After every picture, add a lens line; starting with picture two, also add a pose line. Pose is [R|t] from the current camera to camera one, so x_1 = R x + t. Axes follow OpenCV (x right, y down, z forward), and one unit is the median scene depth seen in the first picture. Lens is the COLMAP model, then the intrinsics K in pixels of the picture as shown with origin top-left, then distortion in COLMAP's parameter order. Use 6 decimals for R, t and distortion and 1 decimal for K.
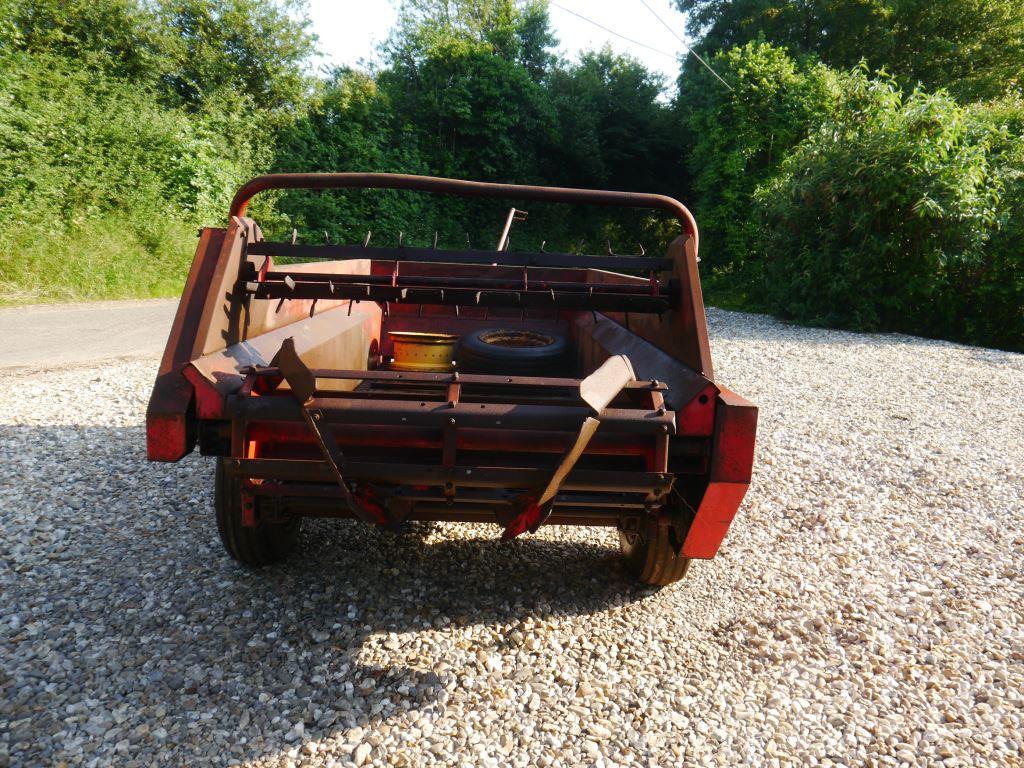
lens RADIAL K [[841.4, 0, 514.1], [0, 841.4, 383.6], [0, 0, 1]] dist [-0.033917, 0.018956]
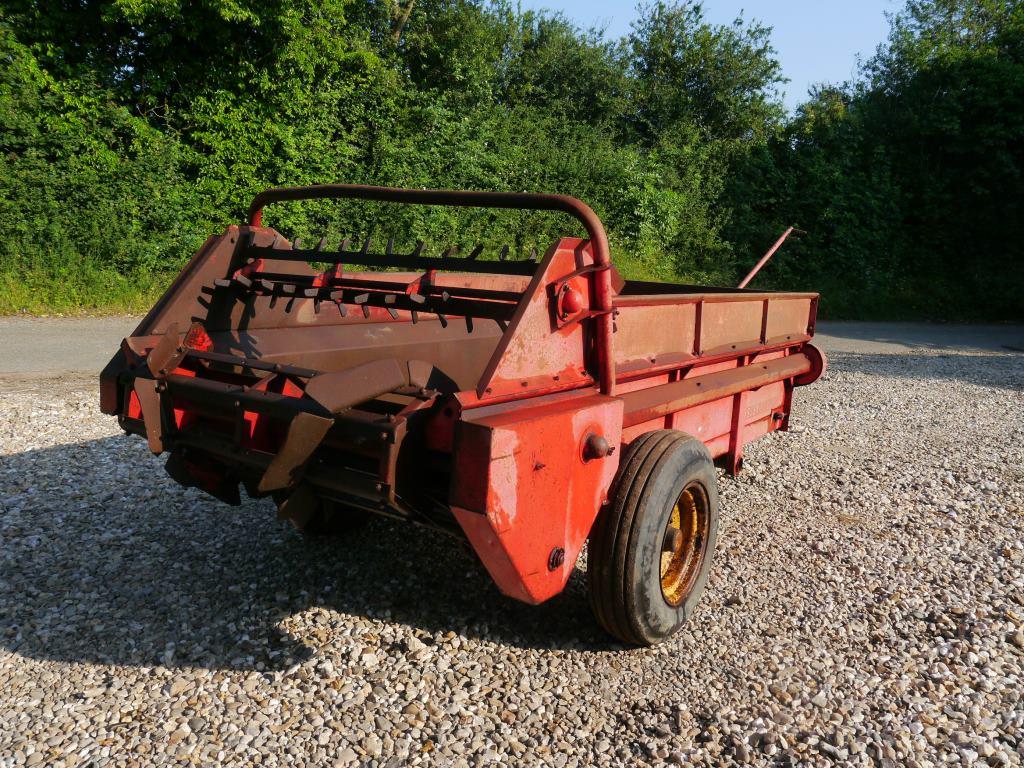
lens RADIAL K [[841.4, 0, 515.4], [0, 841.4, 384.4], [0, 0, 1]] dist [-0.033917, 0.018956]
pose [[0.818456, 0.088863, -0.567655, 0.119940], [-0.109286, 0.994008, -0.001966, -0.002753], [0.564079, 0.063646, 0.823264, 0.043443]]
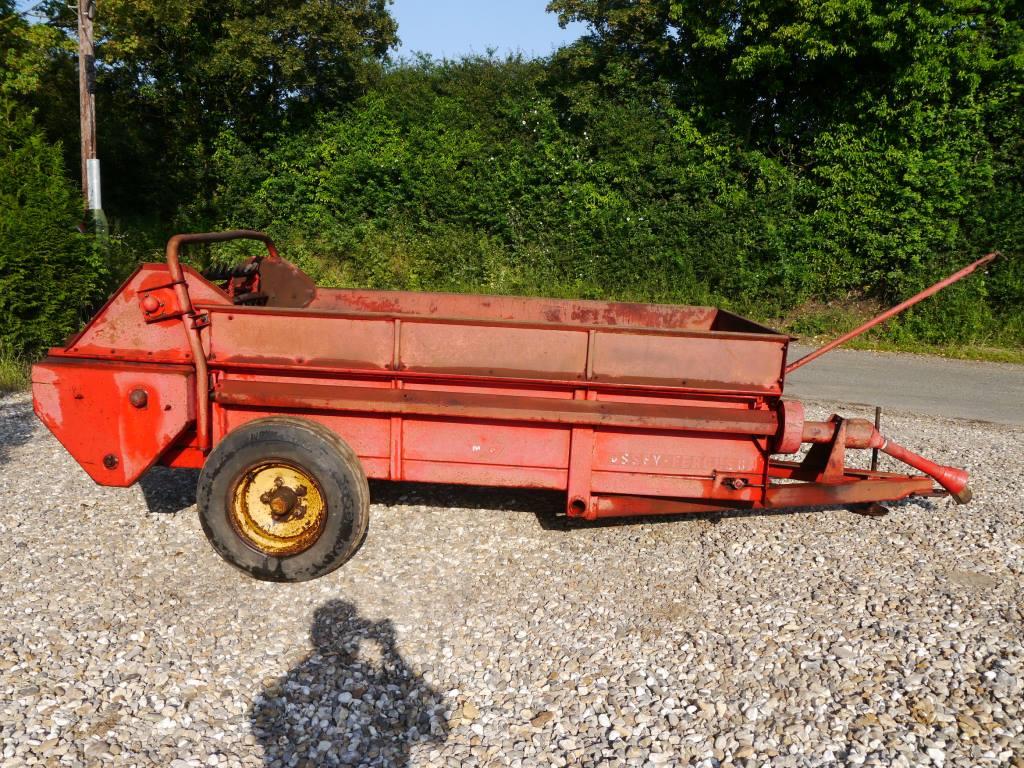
lens RADIAL K [[841.4, 0, 510.8], [0, 841.4, 386.3], [0, 0, 1]] dist [-0.033917, 0.018956]
pose [[-0.046896, 0.129767, -0.990435, 0.252697], [-0.206813, 0.968780, 0.136722, -0.044117], [0.977256, 0.211246, -0.018594, 0.252443]]
